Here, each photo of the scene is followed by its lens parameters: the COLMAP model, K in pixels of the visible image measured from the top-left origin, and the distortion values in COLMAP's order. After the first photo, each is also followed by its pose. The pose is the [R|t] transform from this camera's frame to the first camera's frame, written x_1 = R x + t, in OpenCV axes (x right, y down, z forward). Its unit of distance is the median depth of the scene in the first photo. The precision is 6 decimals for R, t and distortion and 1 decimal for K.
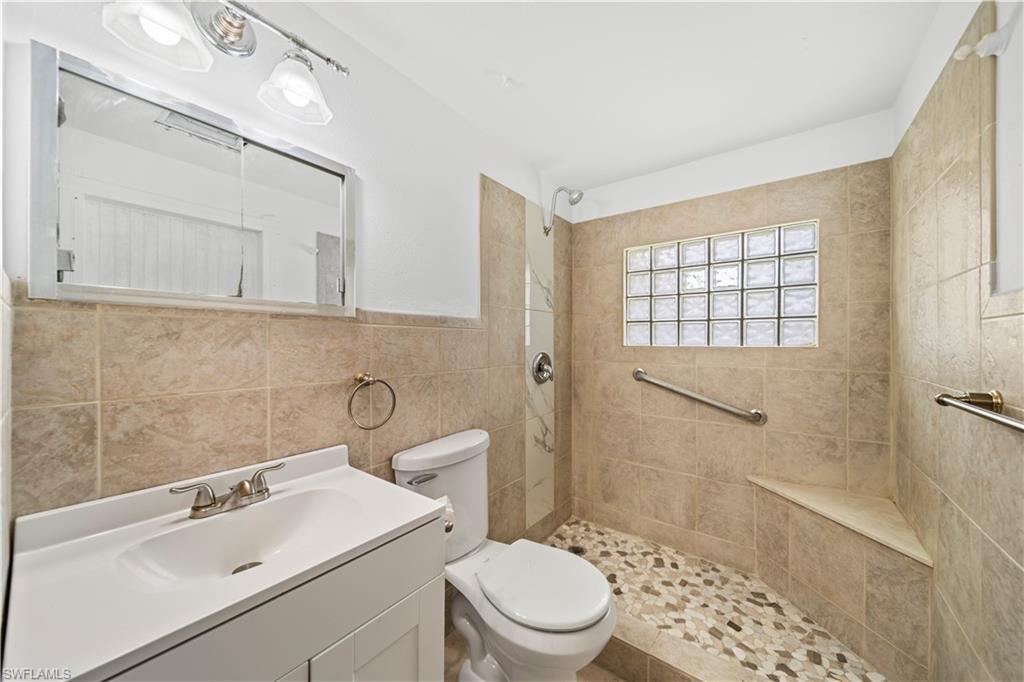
lens RADIAL K [[361.5, 0, 517.0], [0, 361.5, 339.0], [0, 0, 1]] dist [-0.000992, -0.000227]
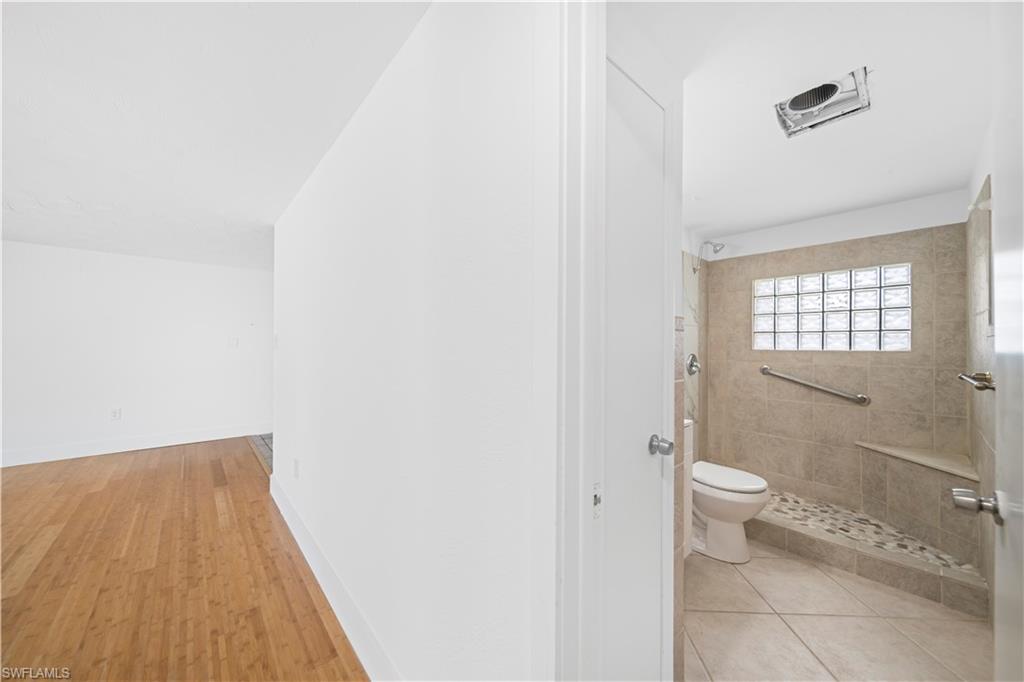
lens RADIAL K [[361.5, 0, 517.0], [0, 361.5, 339.0], [0, 0, 1]] dist [-0.000992, -0.000227]
pose [[0.980167, 0.001796, -0.198164, -0.378442], [-0.003393, 0.999964, -0.007720, -0.009113], [0.198143, 0.008239, 0.980139, -0.648772]]
